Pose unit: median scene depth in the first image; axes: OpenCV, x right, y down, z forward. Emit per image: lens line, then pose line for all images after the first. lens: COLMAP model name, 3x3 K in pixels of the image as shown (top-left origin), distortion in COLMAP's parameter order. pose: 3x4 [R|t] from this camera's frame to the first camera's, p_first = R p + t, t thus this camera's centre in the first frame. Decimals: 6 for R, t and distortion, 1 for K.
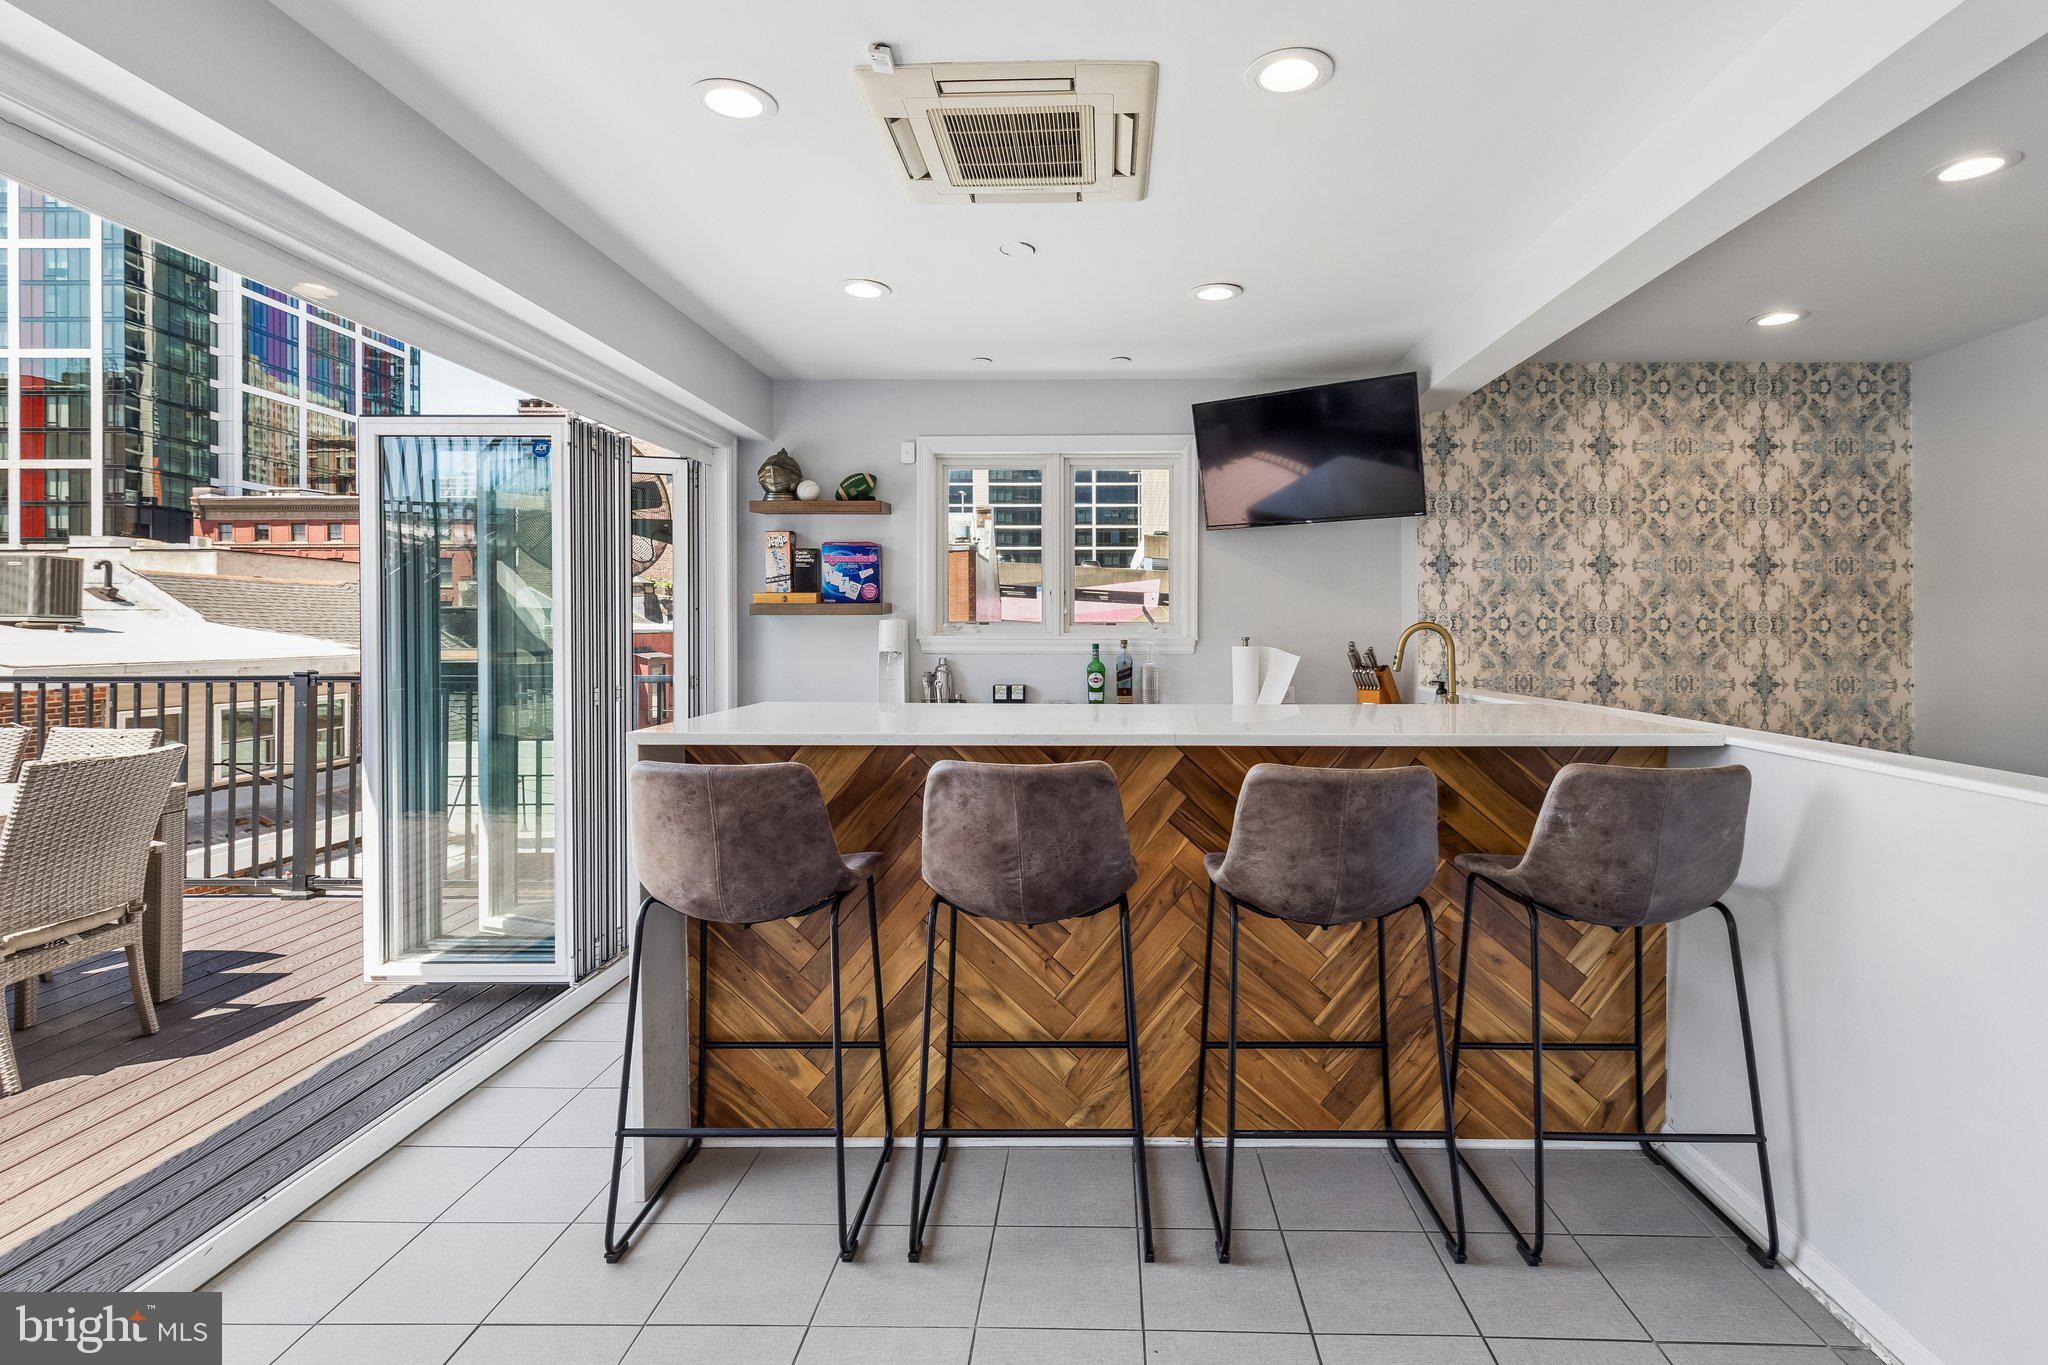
lens RADIAL K [[966.9, 0, 1086.4], [0, 966.9, 629.0], [0, 0, 1]] dist [0.009834, -0.001719]
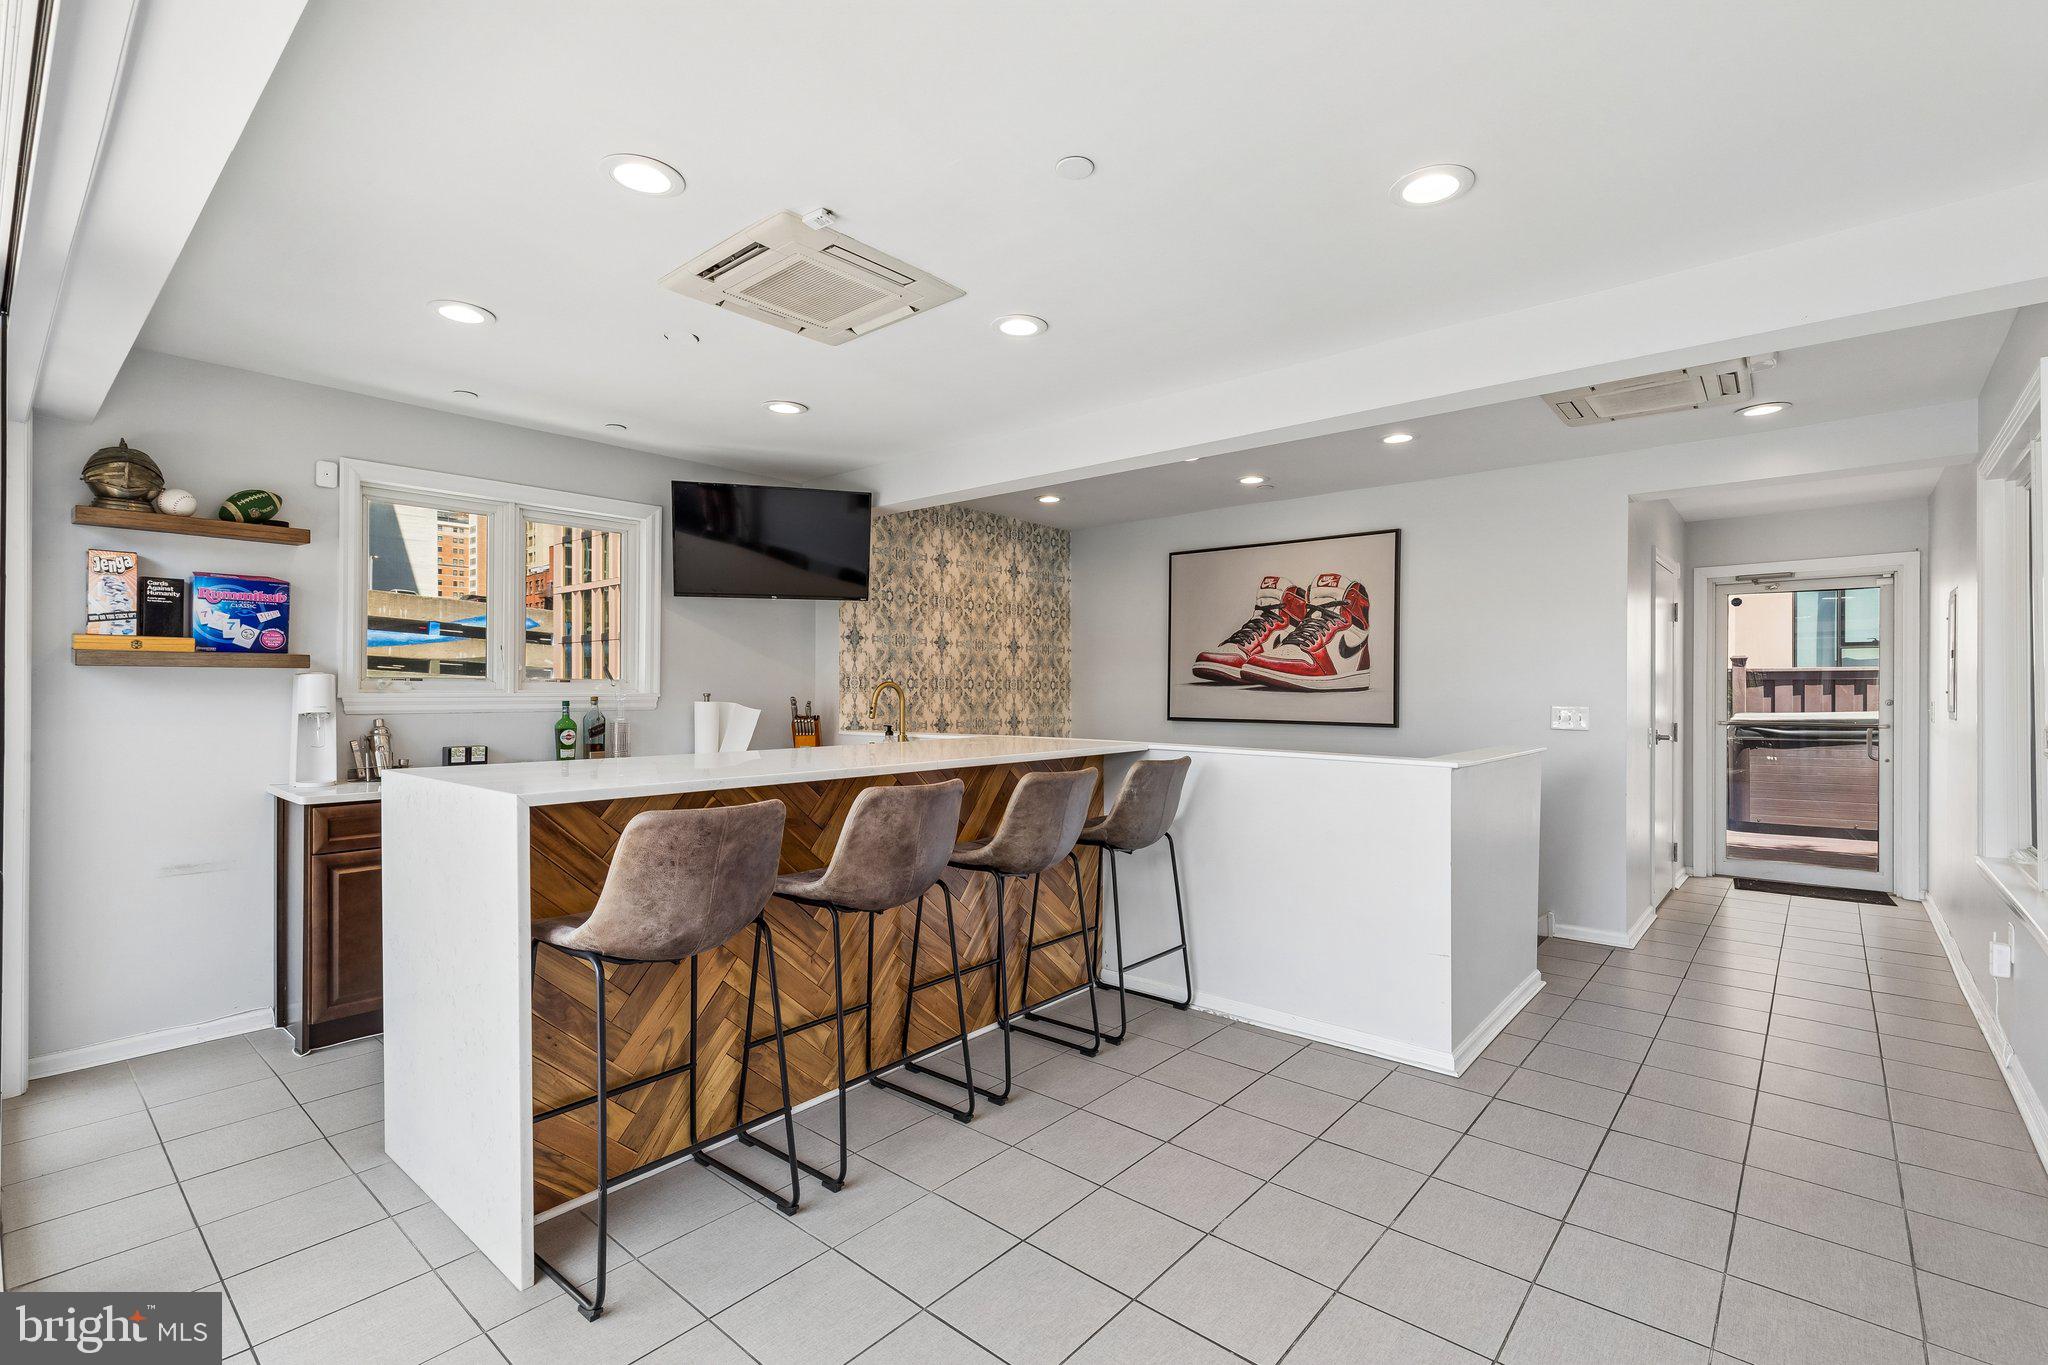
lens RADIAL K [[914.7, 0, 1031.3], [0, 914.7, 690.4], [0, 0, 1]] dist [0.006907, -0.000464]
pose [[0.640260, -0.000813, 0.768157, -0.429493], [-0.001755, 0.999995, 0.002522, 0.001254], [-0.768156, -0.002963, 0.640256, 0.024531]]
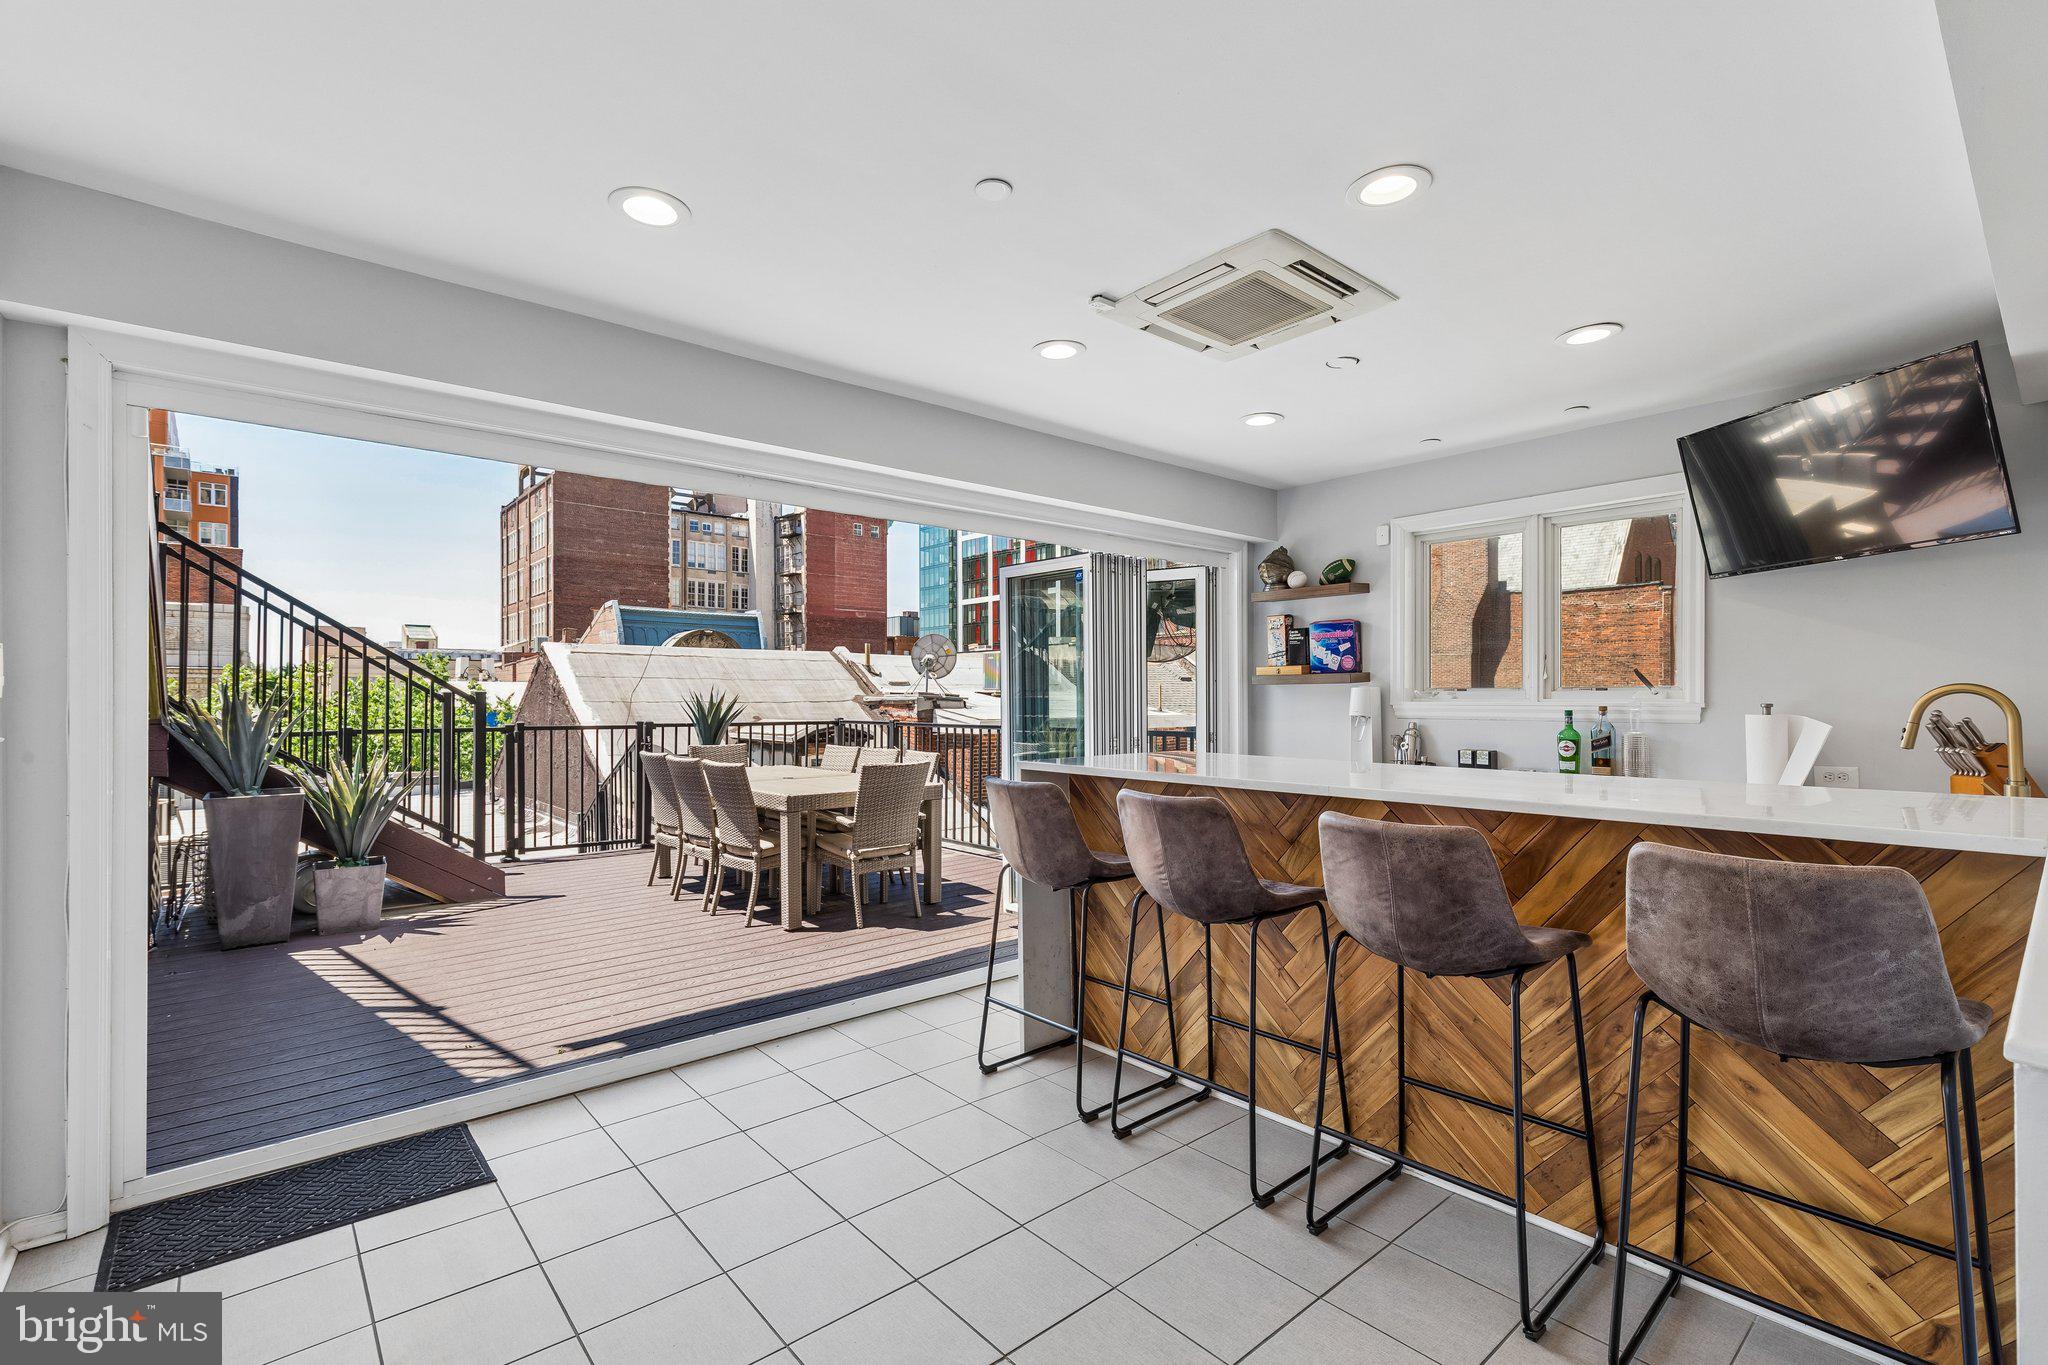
lens RADIAL K [[914.7, 0, 1020.9], [0, 914.7, 696.3], [0, 0, 1]] dist [0.006907, -0.000464]
pose [[0.664101, -0.003163, -0.747636, 0.341538], [0.003309, 0.999994, -0.001292, 0.000814], [0.747636, -0.001616, 0.664107, -0.000592]]
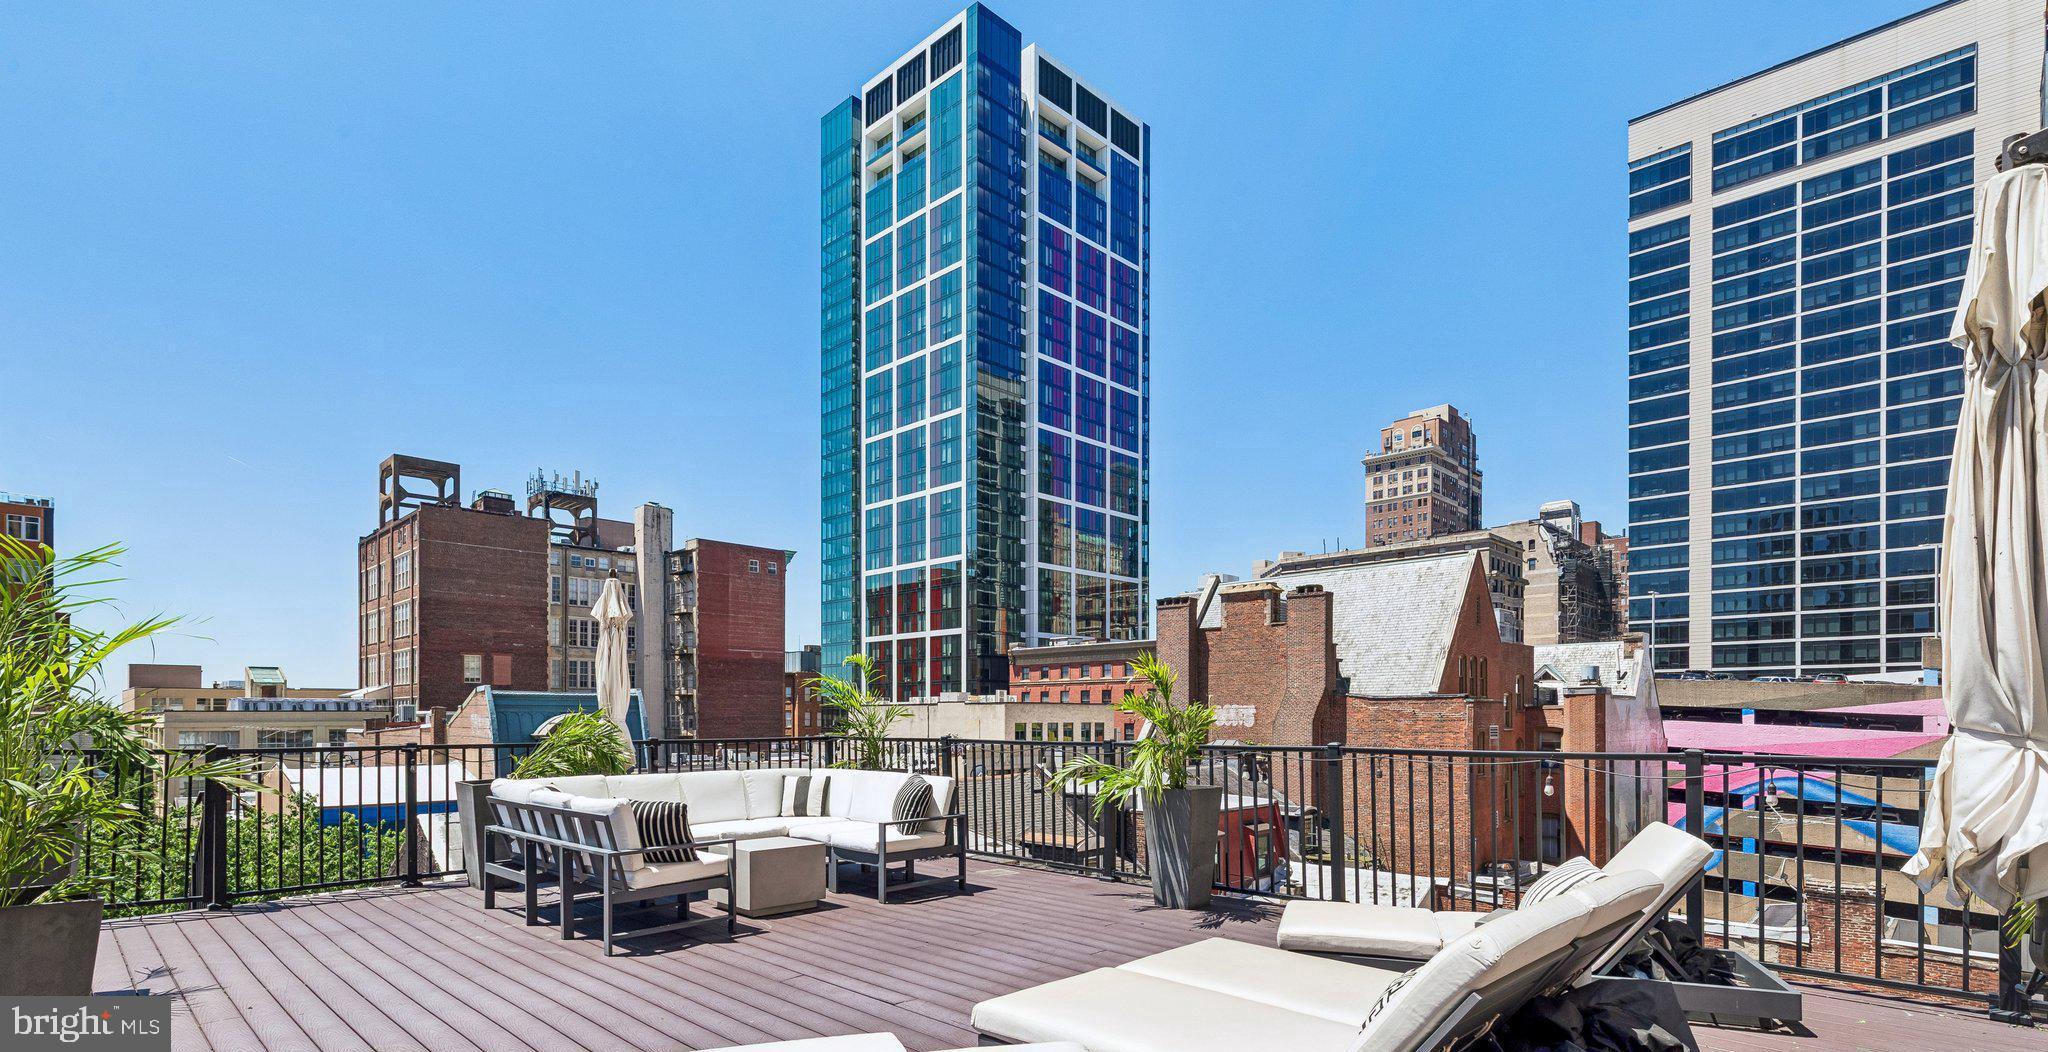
lens RADIAL K [[974.2, 0, 1025.5], [0, 974.2, 710.3], [0, 0, 1]] dist [0.010718, 0.000096]
pose [[0.725444, -0.002949, -0.688275, 1.398900], [0.002354, 0.999996, -0.001803, -0.761575], [0.688277, -0.000312, 0.725448, -0.329973]]
